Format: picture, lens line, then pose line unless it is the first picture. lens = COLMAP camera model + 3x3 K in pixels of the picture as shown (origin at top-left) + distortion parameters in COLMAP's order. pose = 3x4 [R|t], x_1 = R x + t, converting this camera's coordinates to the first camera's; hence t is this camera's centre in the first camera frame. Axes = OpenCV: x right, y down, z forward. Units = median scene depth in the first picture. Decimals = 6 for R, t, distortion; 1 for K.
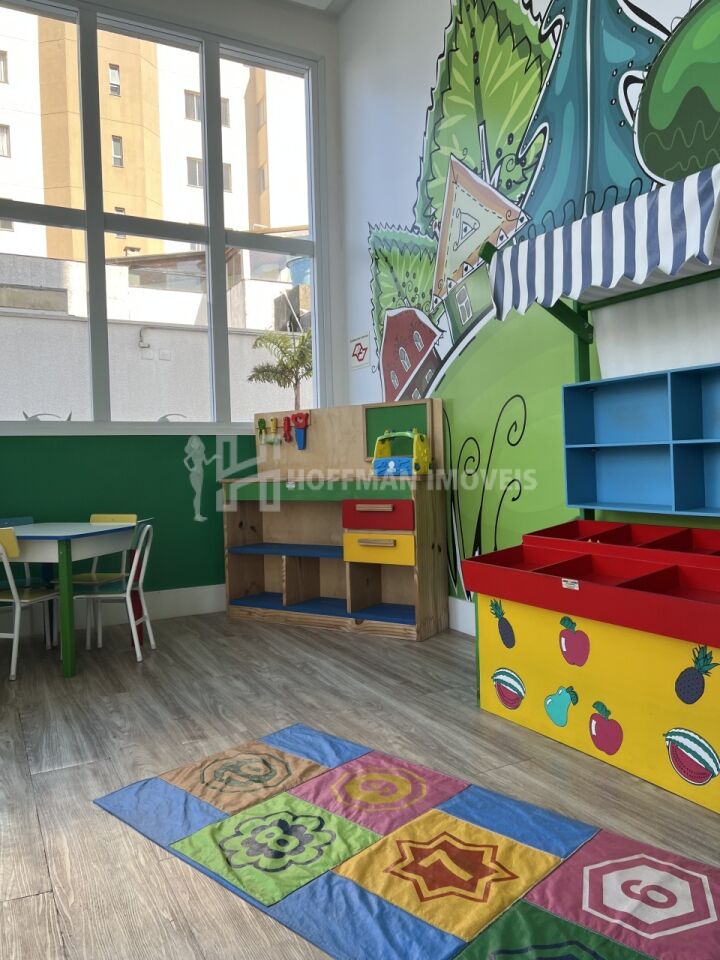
lens RADIAL K [[725.5, 0, 353.0], [0, 725.5, 479.5], [0, 0, 1]] dist [0.048442, -0.054476]
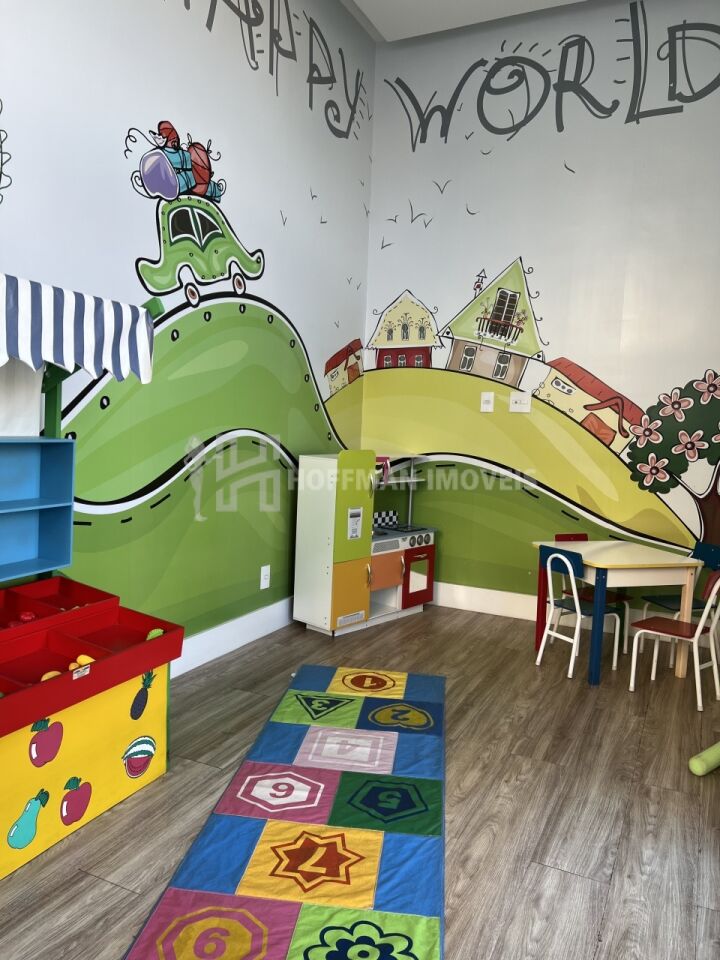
lens RADIAL K [[725.5, 0, 354.6], [0, 725.5, 483.2], [0, 0, 1]] dist [0.048442, -0.054476]
pose [[-0.604394, -0.064101, 0.794103, -0.876371], [-0.006750, 0.997134, 0.075352, -0.238015], [-0.796657, 0.040182, -0.603094, 1.638667]]
